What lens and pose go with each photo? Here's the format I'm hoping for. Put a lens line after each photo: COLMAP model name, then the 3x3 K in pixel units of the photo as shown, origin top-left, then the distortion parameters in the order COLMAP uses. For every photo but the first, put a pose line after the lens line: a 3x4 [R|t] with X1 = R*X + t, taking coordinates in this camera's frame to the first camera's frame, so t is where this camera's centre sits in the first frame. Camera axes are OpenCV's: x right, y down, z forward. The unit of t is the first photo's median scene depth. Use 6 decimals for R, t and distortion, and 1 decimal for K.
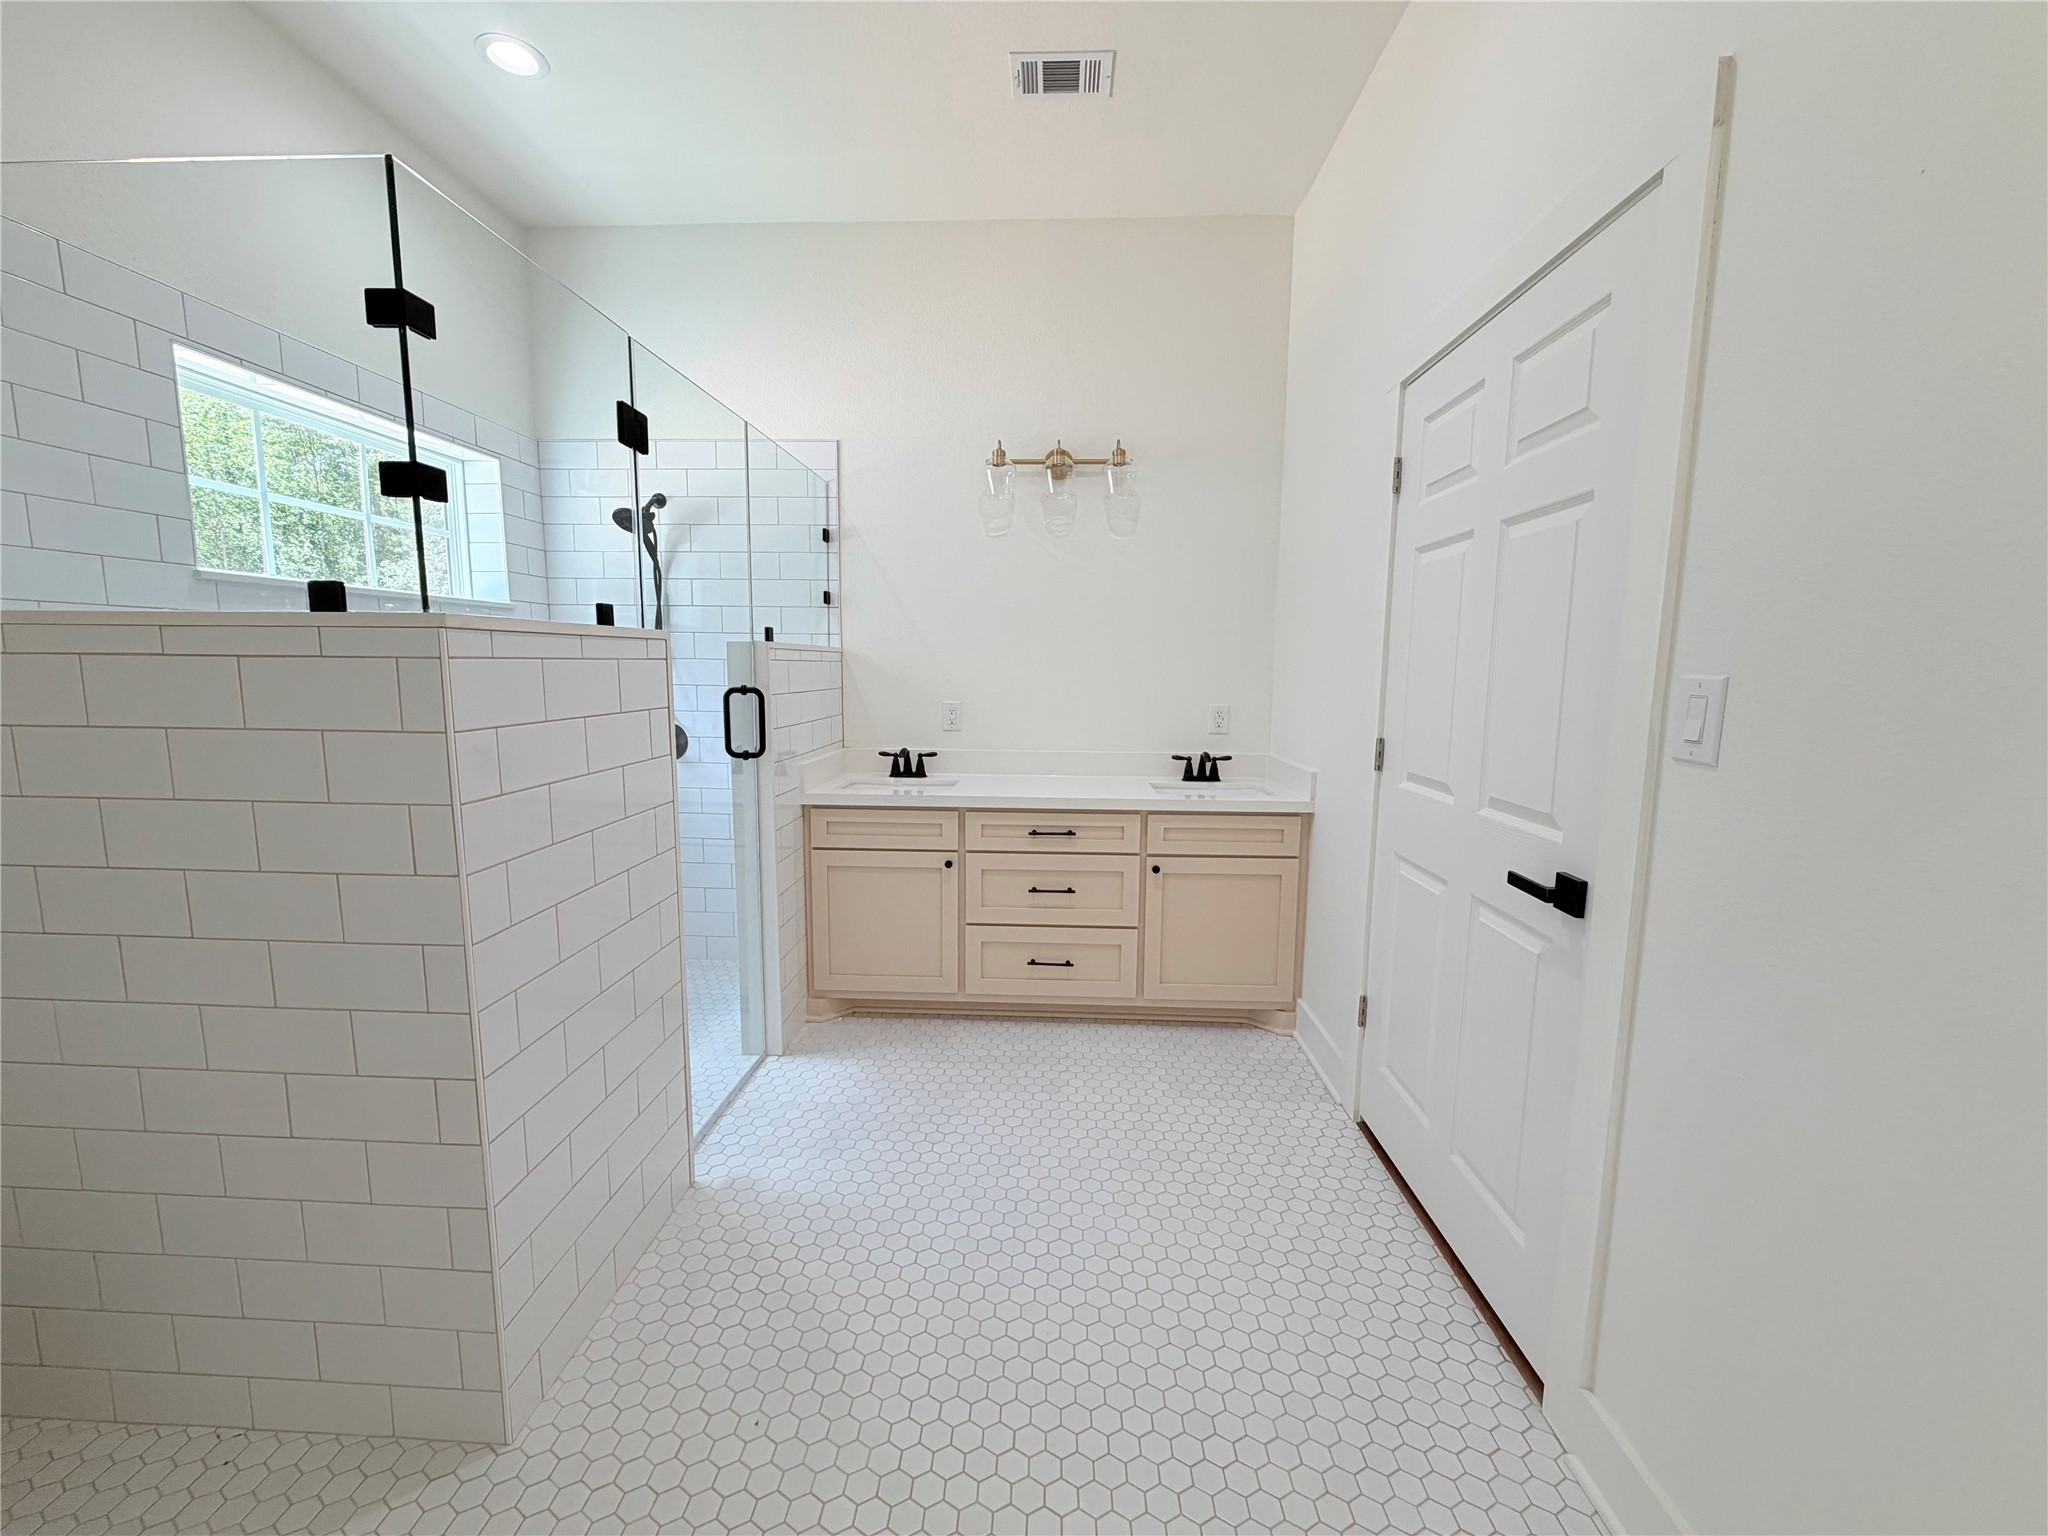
lens RADIAL K [[815.6, 0, 1018.4], [0, 815.6, 770.4], [0, 0, 1]] dist [0.001092, -0.000104]
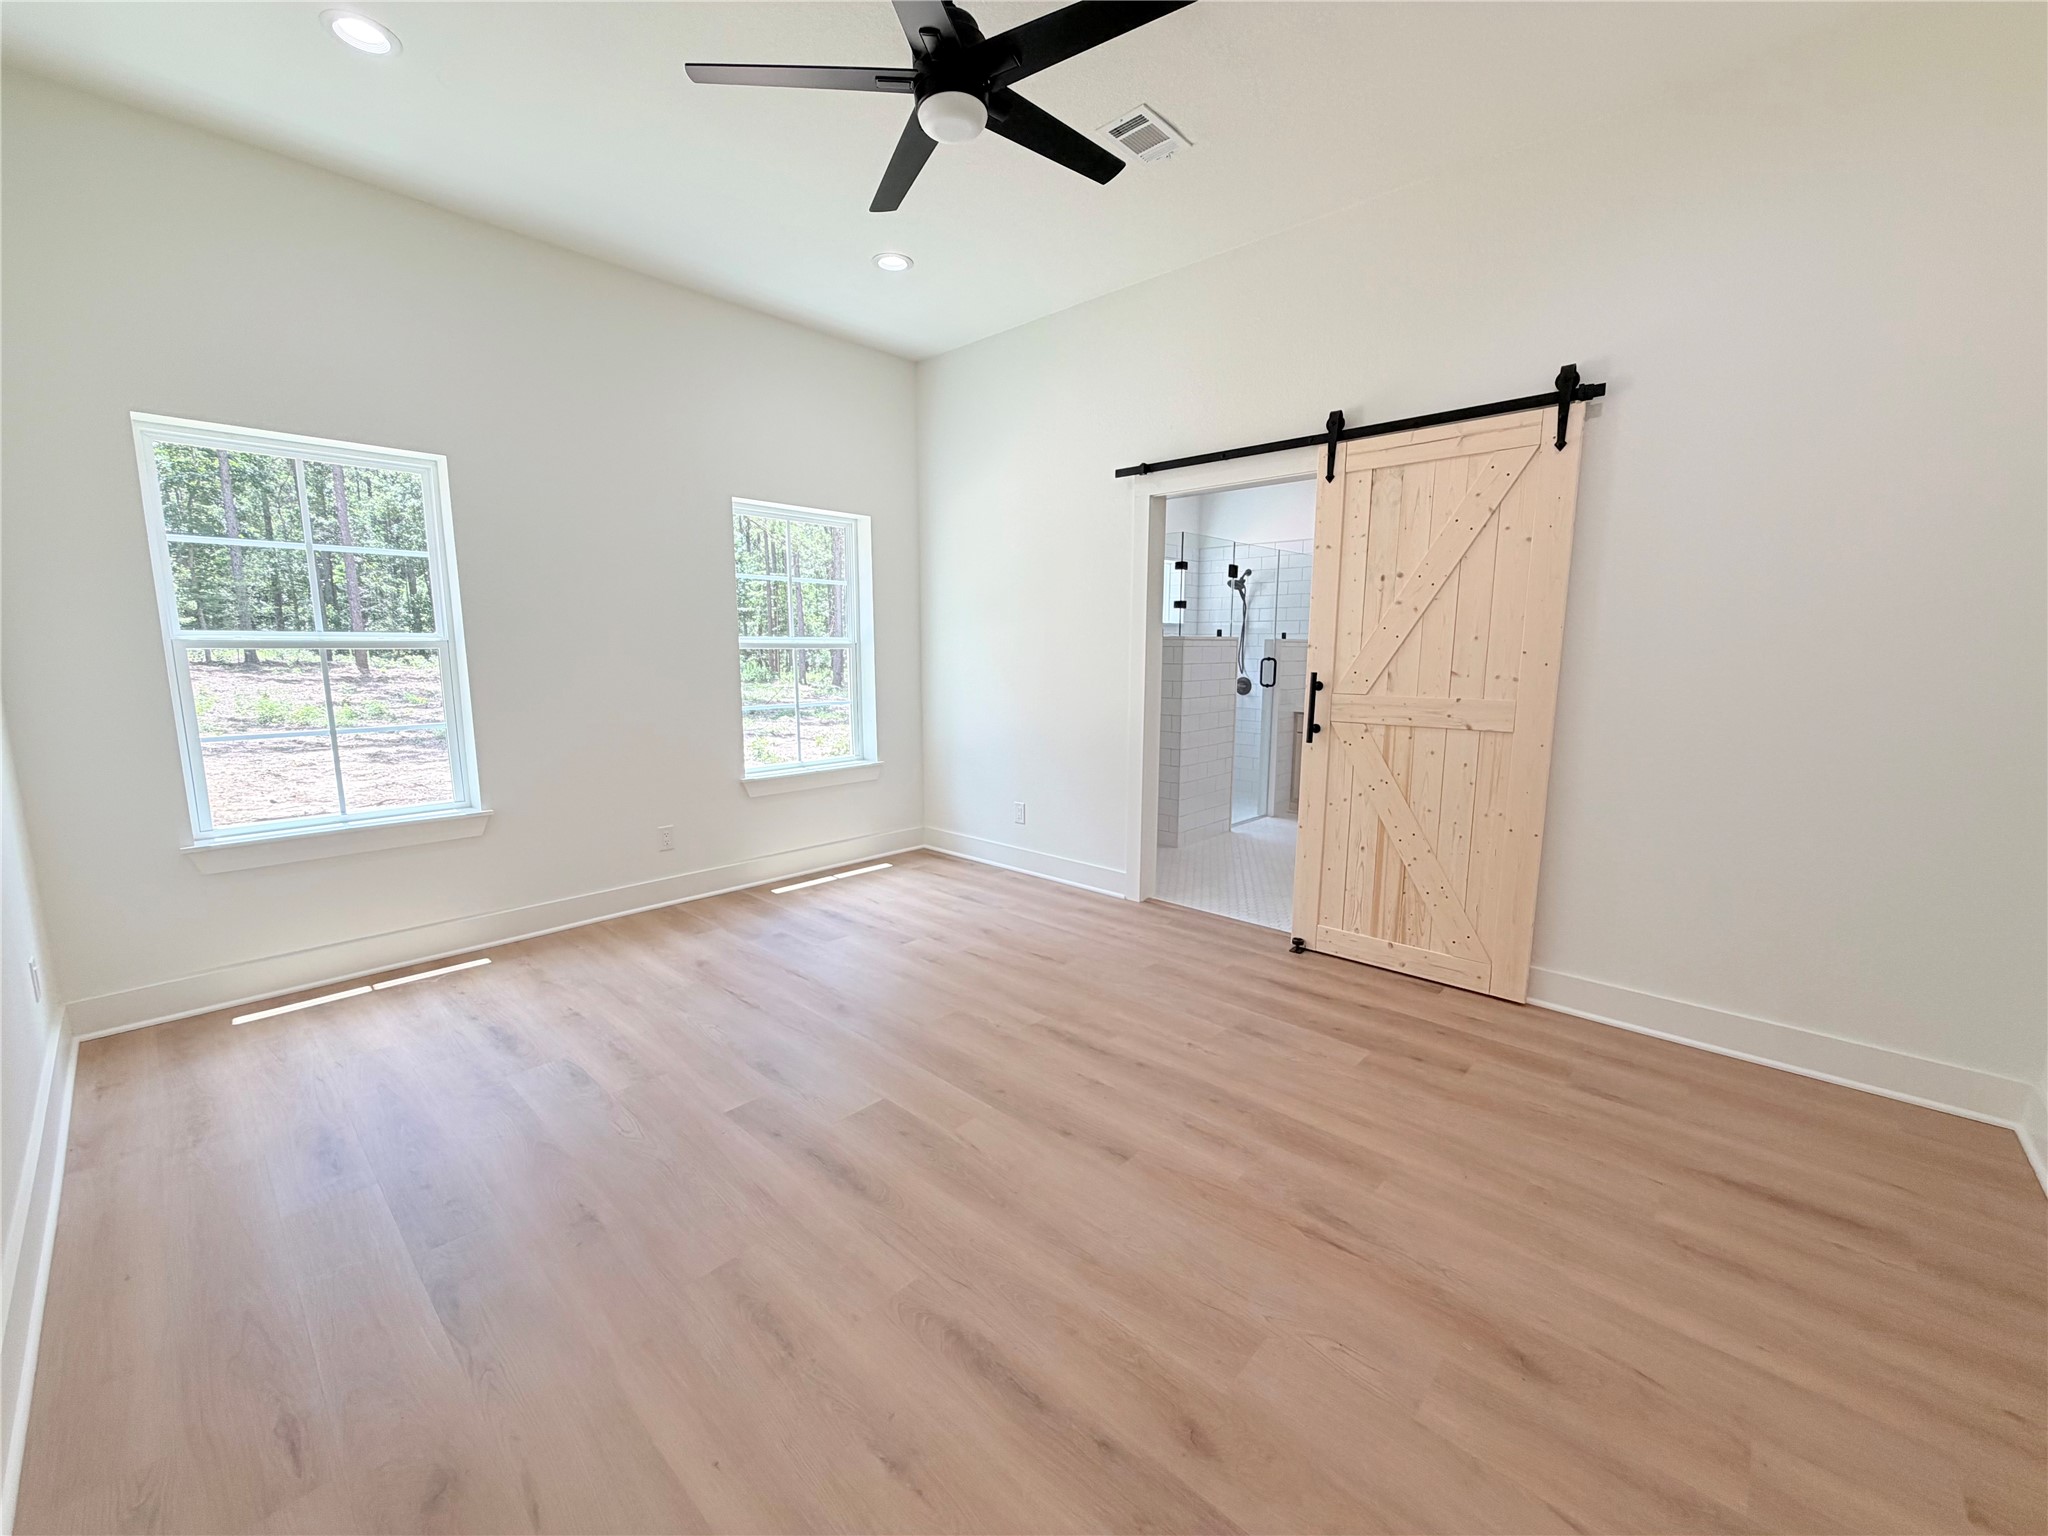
lens RADIAL K [[815.6, 0, 1019.9], [0, 815.6, 767.0], [0, 0, 1]] dist [0.001092, -0.000104]
pose [[0.763332, 0.086406, -0.640201, 0.959370], [-0.080585, 0.996010, 0.038344, 0.264814], [0.640960, 0.022321, 0.767250, -1.884150]]
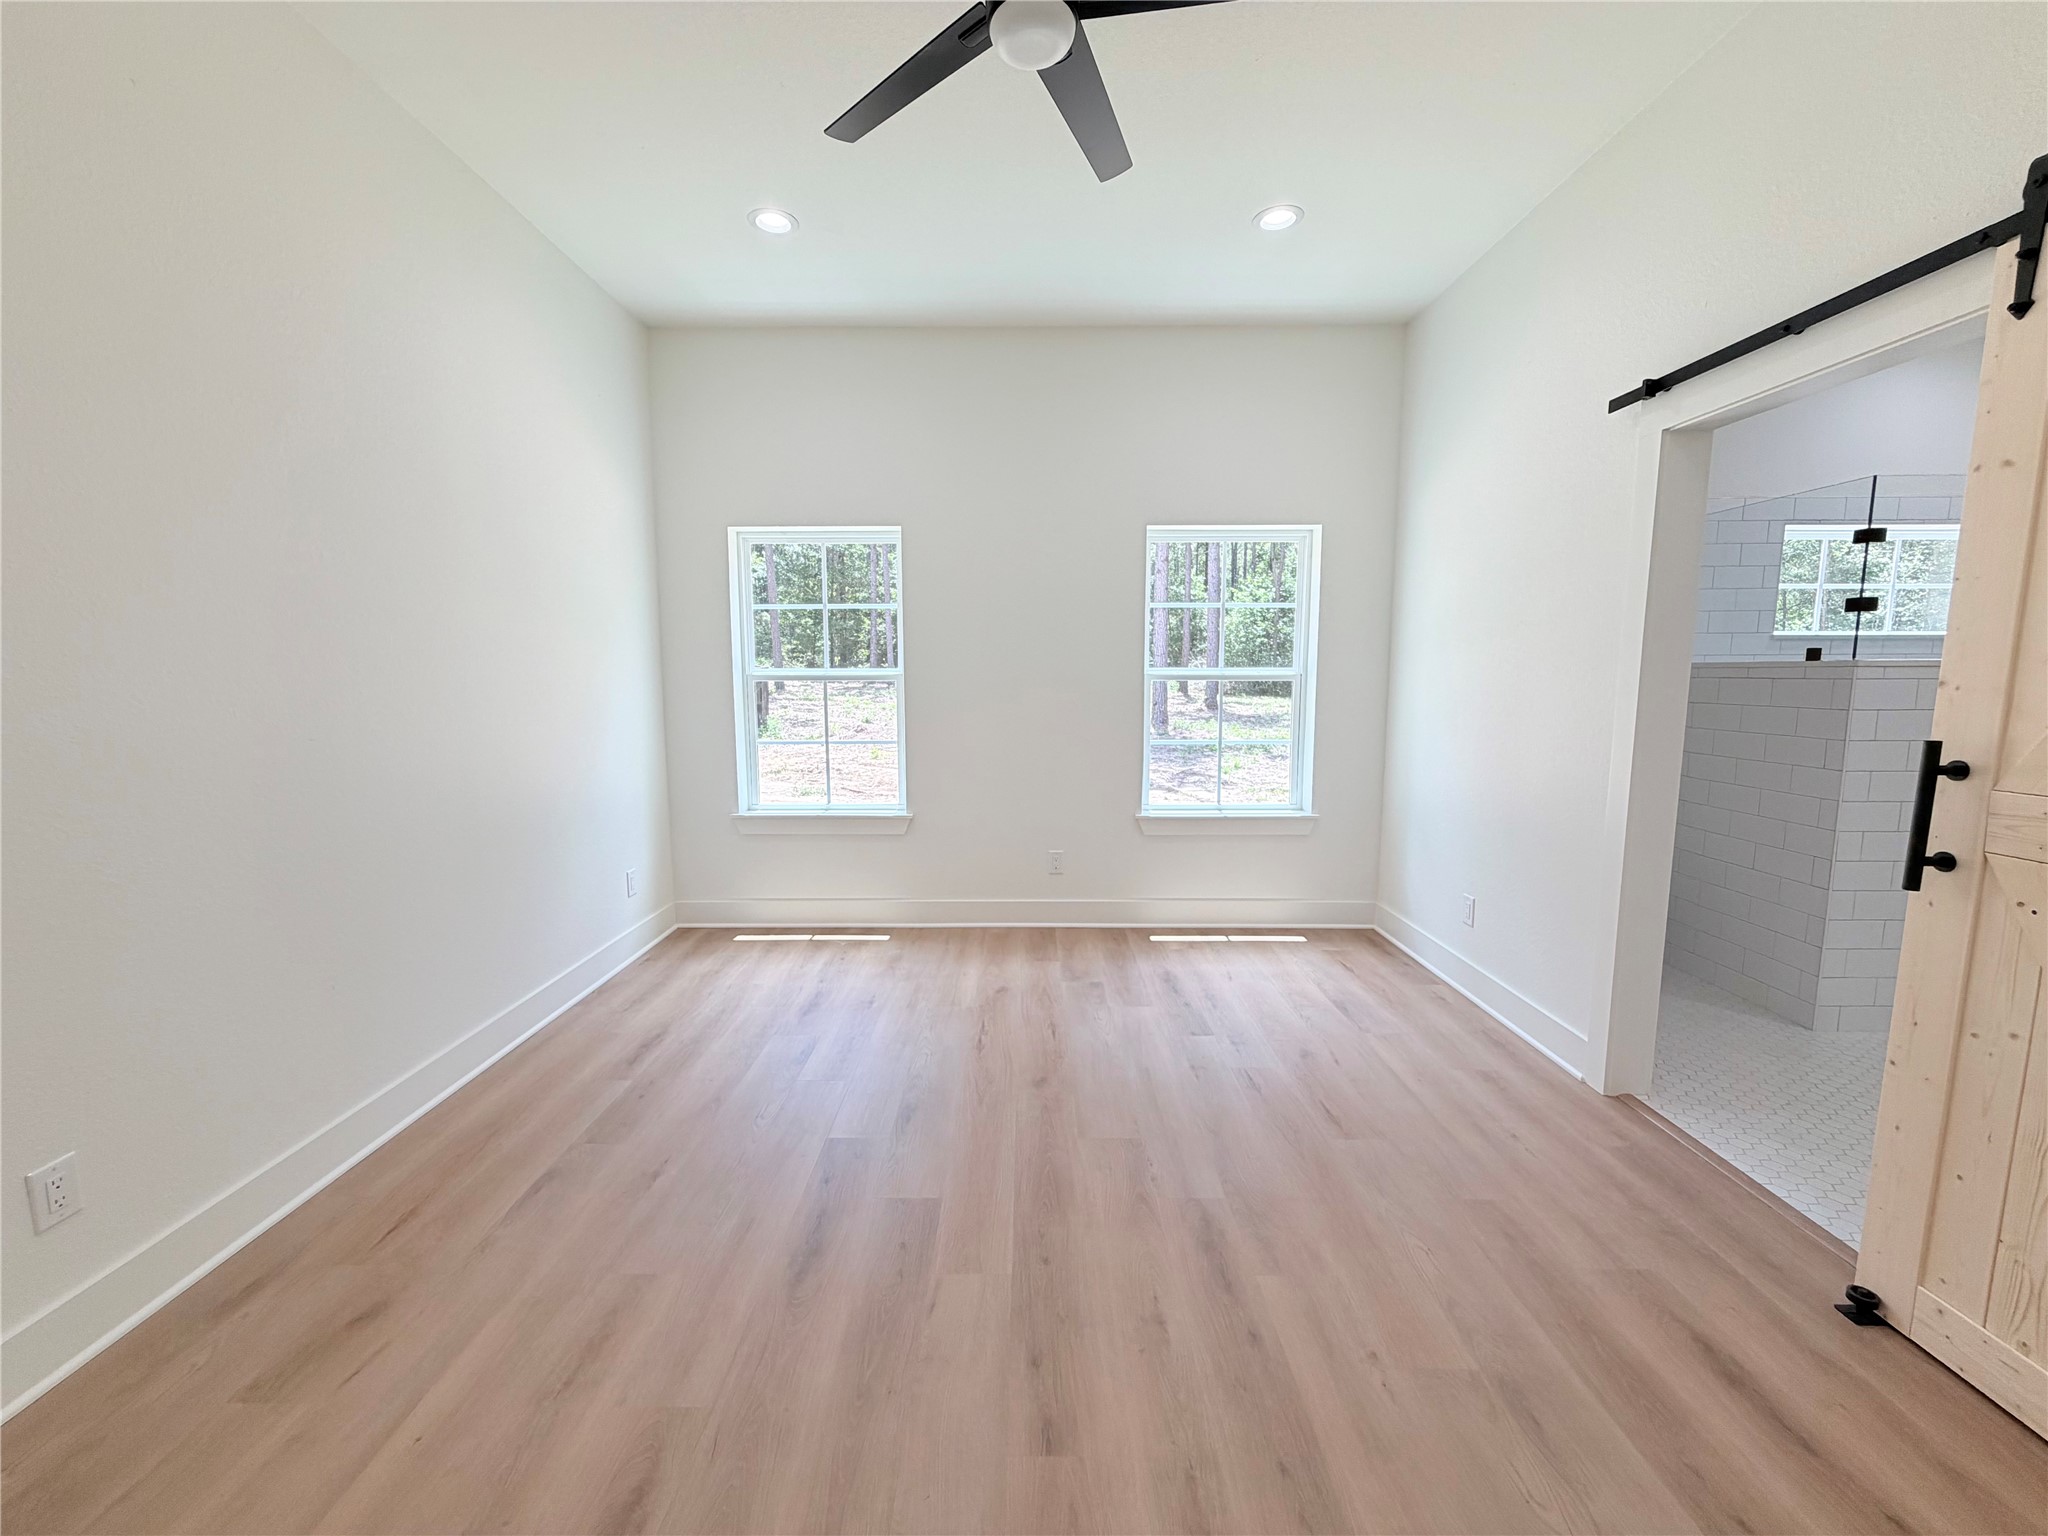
lens RADIAL K [[815.6, 0, 1020.3], [0, 815.6, 768.4], [0, 0, 1]] dist [0.001092, -0.000104]
pose [[0.040577, 0.106835, -0.993448, 1.080592], [-0.131292, 0.986217, 0.100695, 0.136198], [0.990513, 0.126346, 0.054044, -1.025971]]
